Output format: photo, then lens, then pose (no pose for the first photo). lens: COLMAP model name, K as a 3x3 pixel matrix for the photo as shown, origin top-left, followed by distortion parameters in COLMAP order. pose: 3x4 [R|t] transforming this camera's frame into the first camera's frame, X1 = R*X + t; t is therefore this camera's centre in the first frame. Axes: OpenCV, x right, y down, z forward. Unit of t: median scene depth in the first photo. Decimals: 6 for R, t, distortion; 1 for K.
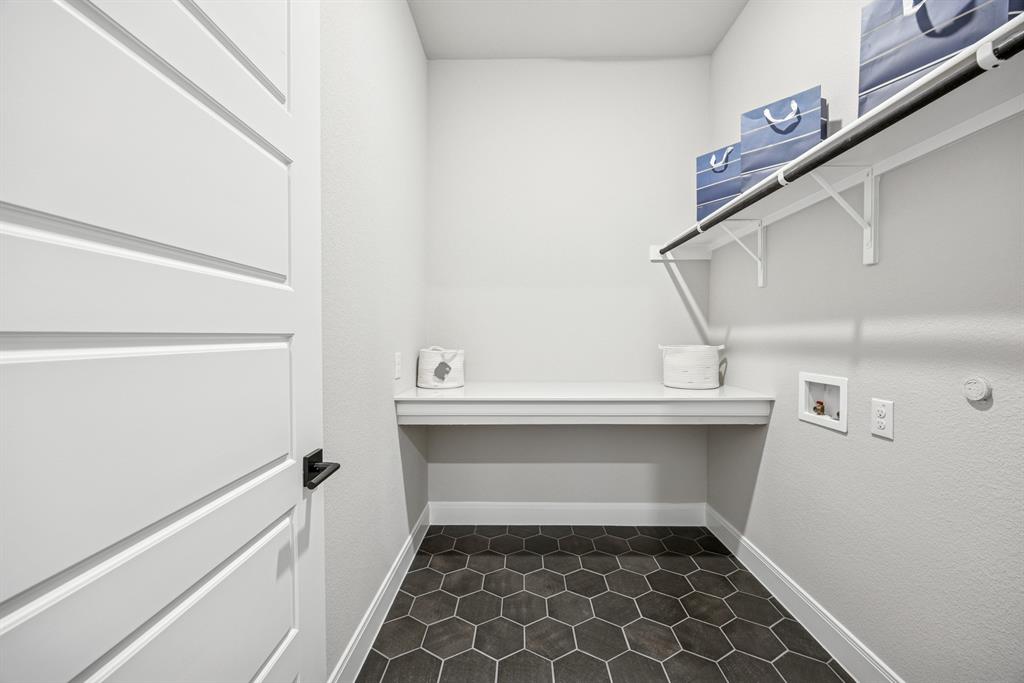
lens RADIAL K [[396.5, 0, 515.7], [0, 396.5, 327.2], [0, 0, 1]] dist [-0.001948, -0.000090]
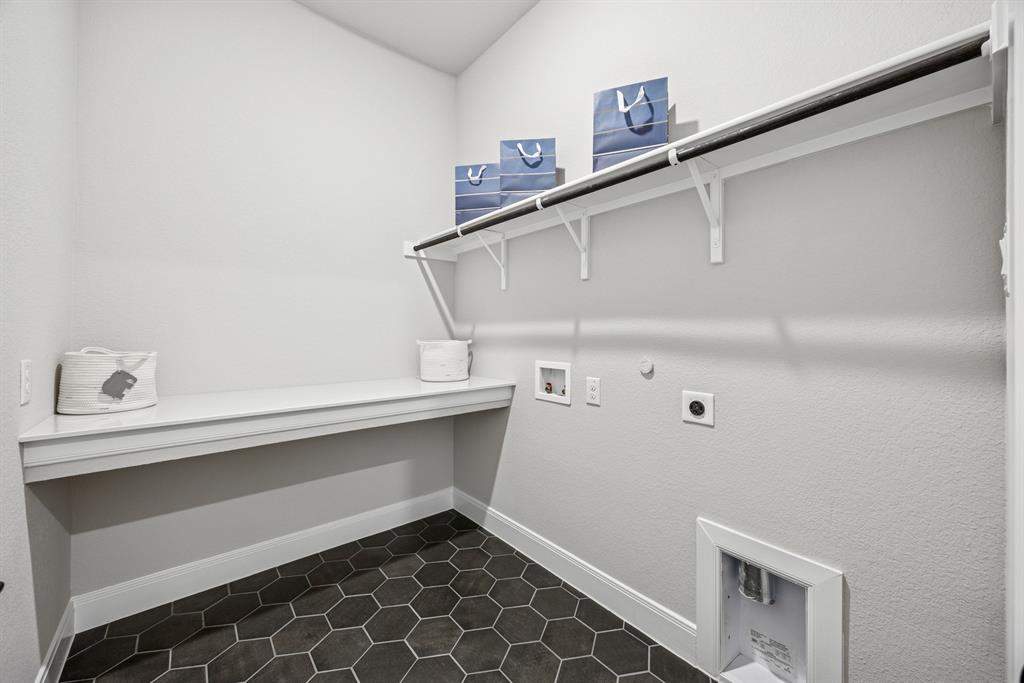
lens RADIAL K [[397.0, 0, 514.8], [0, 397.0, 318.6], [0, 0, 1]] dist [-0.001657, -0.000065]
pose [[0.753376, 0.023200, 0.657180, -0.139530], [-0.015704, 0.999727, -0.017291, 0.003057], [-0.657402, 0.002706, 0.753535, 0.090022]]
